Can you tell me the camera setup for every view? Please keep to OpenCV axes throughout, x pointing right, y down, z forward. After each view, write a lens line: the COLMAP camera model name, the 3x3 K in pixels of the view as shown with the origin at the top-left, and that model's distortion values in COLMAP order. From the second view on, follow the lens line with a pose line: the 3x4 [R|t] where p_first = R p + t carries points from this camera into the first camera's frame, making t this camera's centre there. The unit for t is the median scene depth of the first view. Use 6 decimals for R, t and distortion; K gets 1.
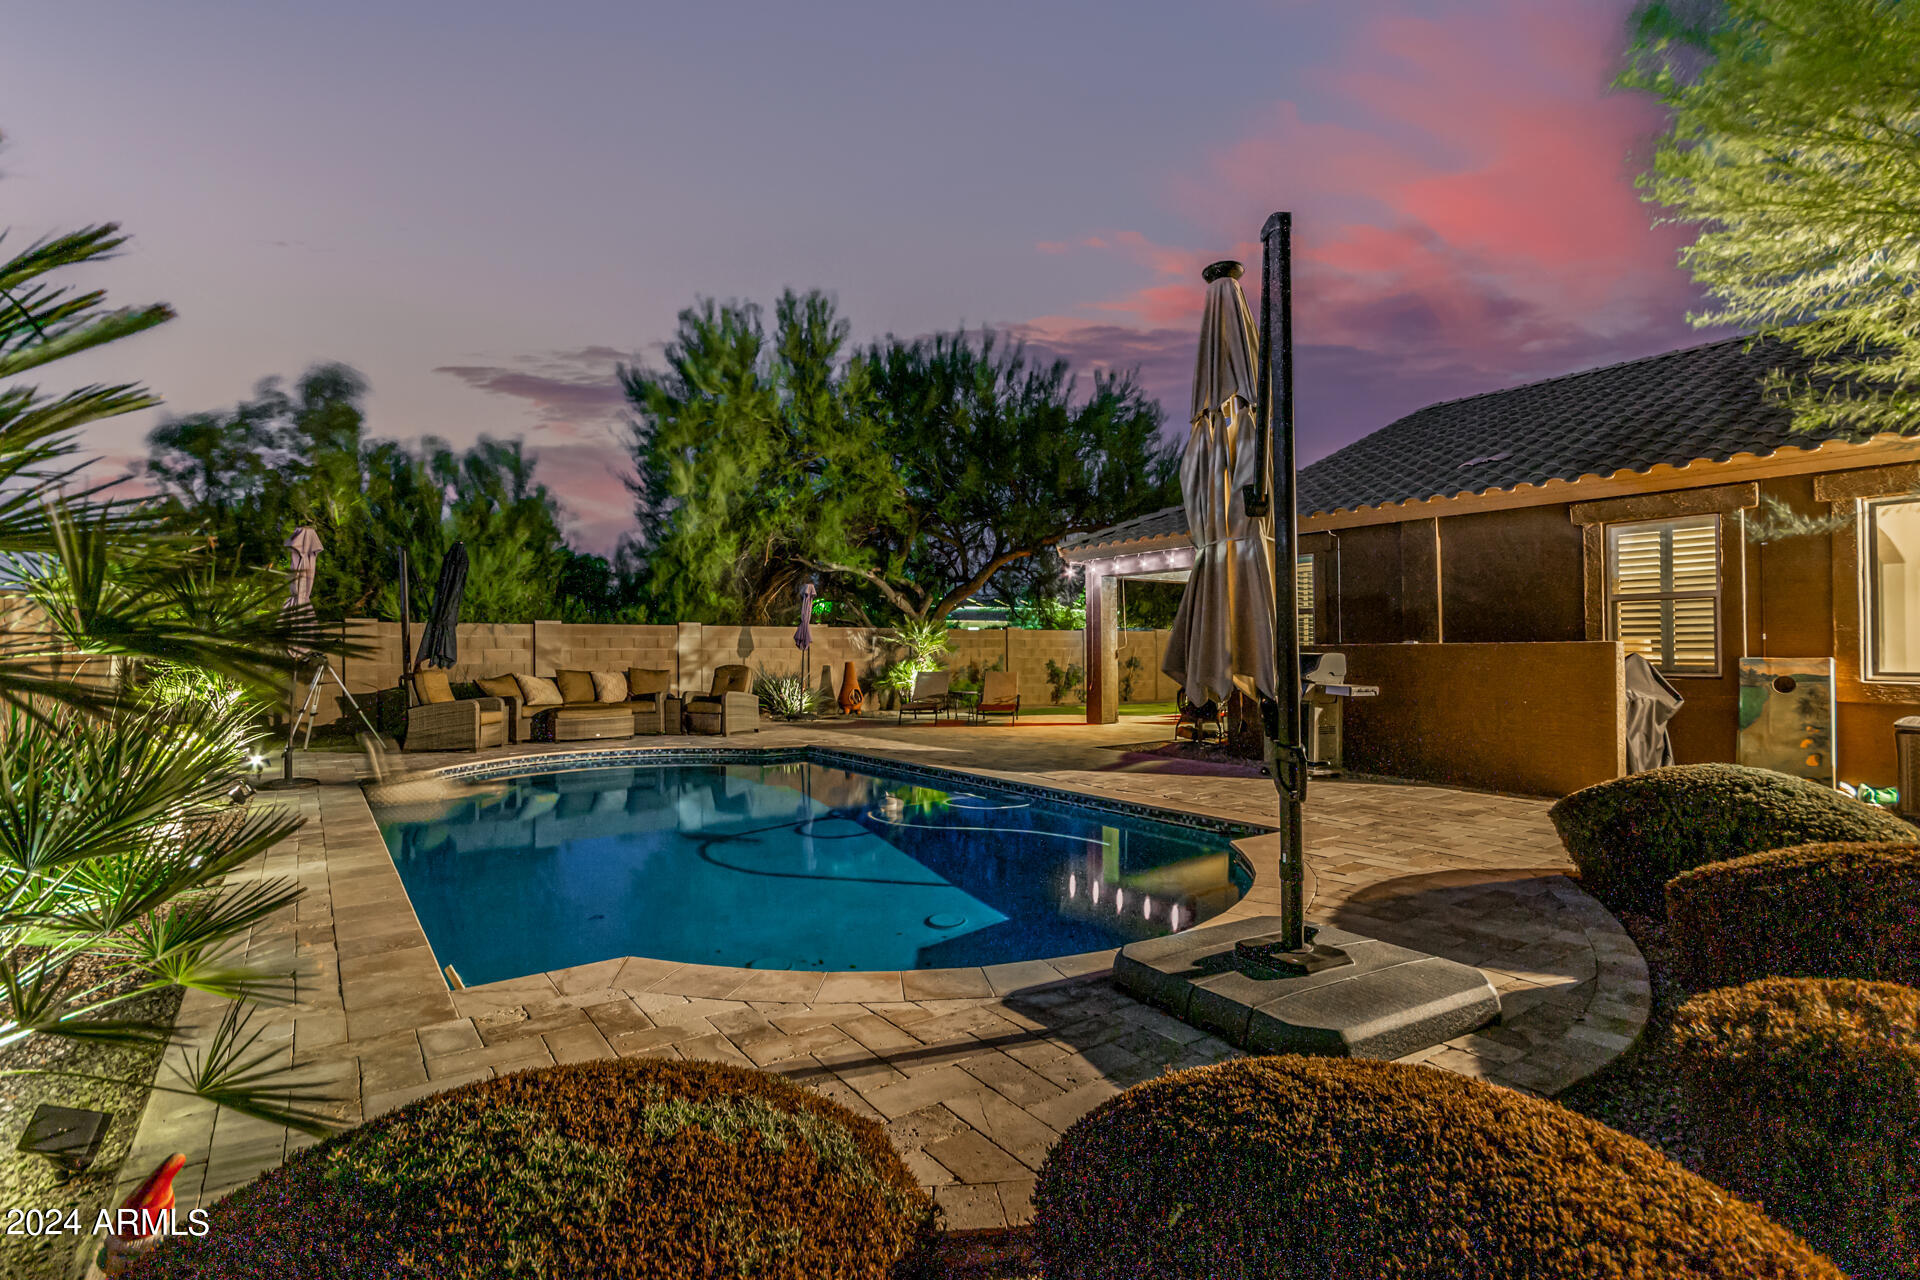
lens RADIAL K [[920.9, 0, 960.0], [0, 920.9, 640.0], [0, 0, 1]] dist [-0.000267, -0.000023]
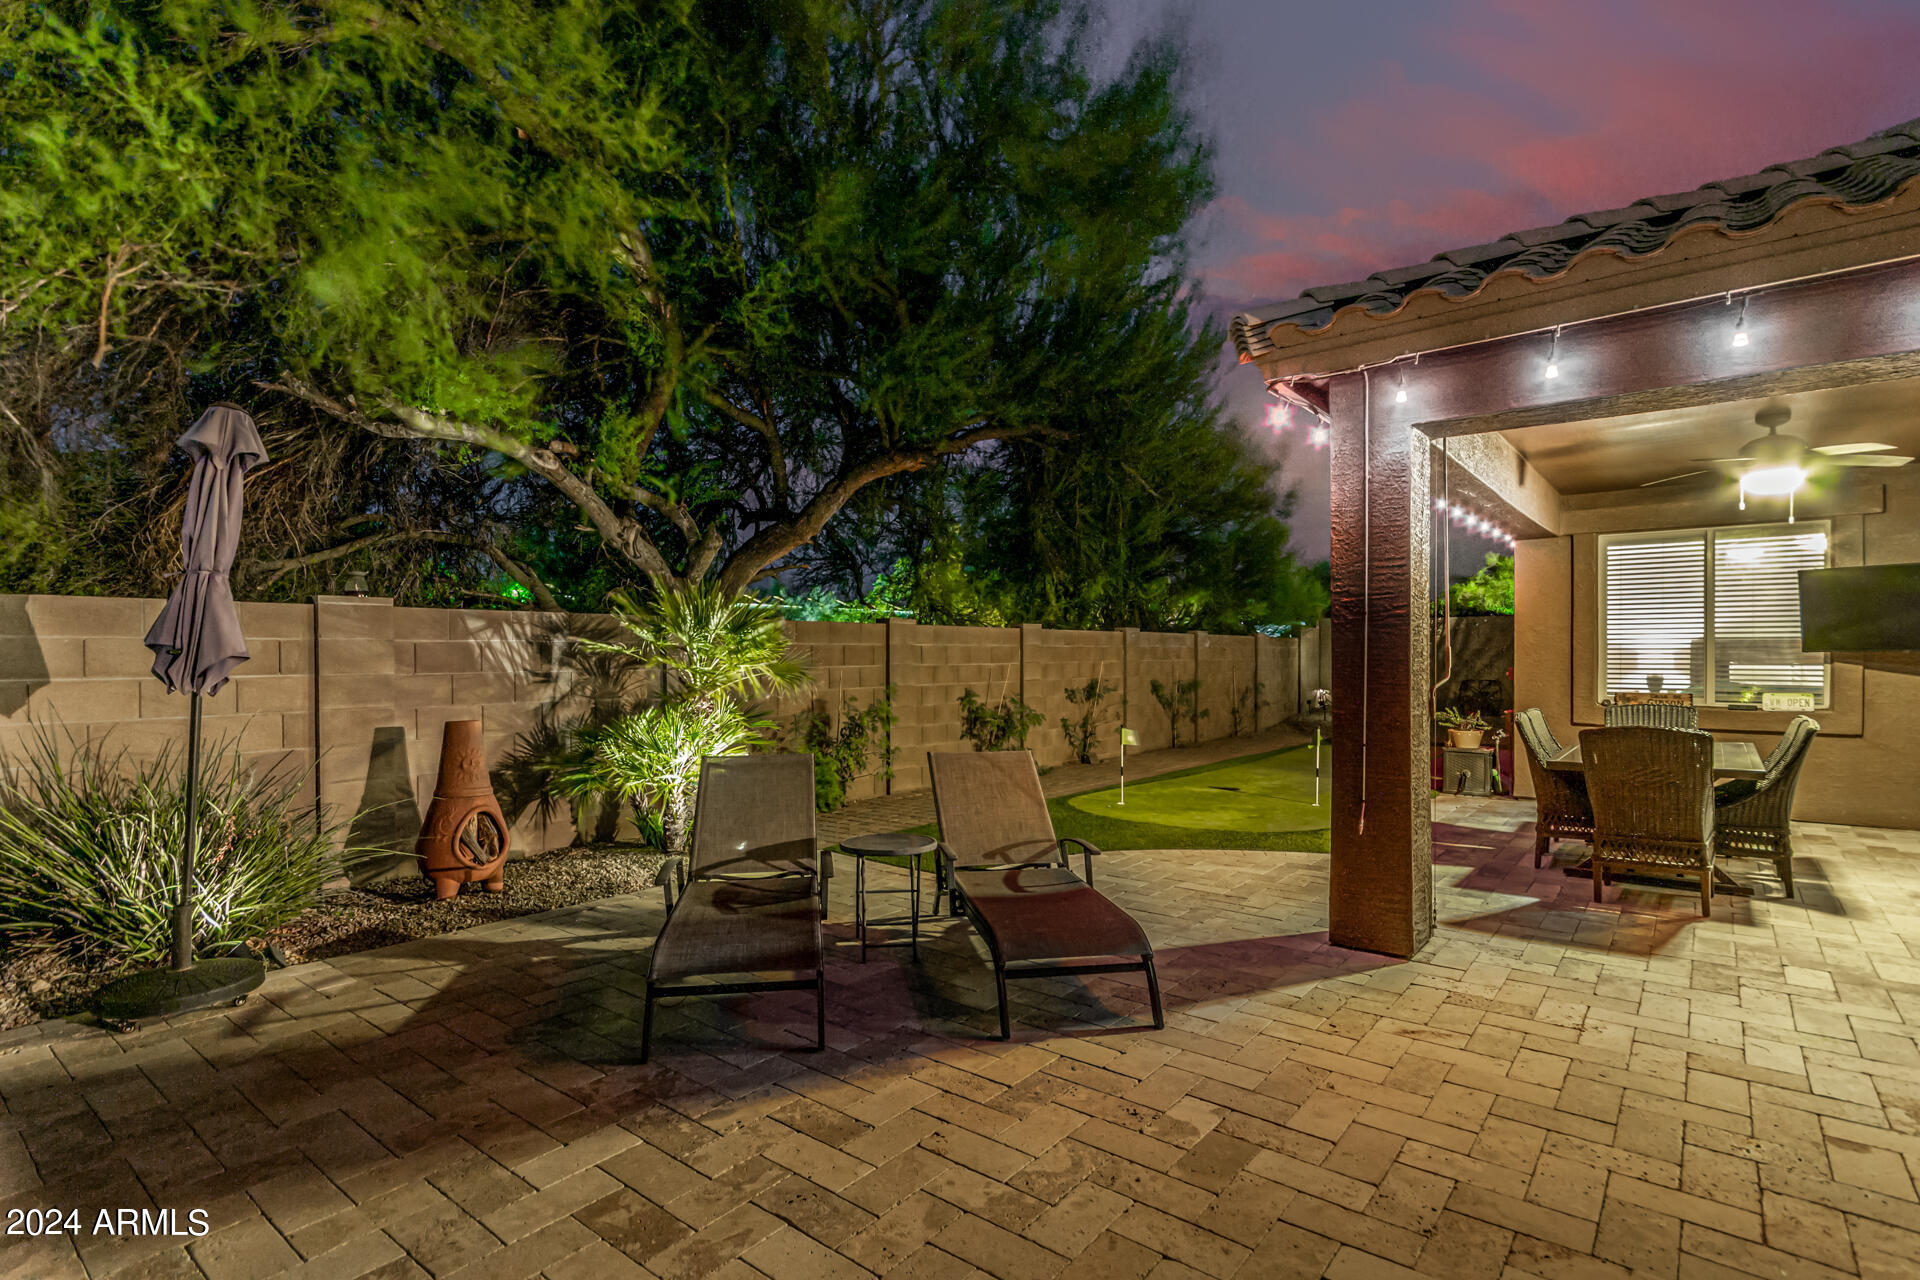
lens RADIAL K [[924.2, 0, 961.0], [0, 924.2, 660.4], [0, 0, 1]] dist [0.001364, 0.000124]
pose [[0.960142, -0.000129, 0.279511, -0.046049], [-0.005593, 0.999791, 0.019675, -0.002915], [-0.279456, -0.020454, 0.959941, 0.648346]]
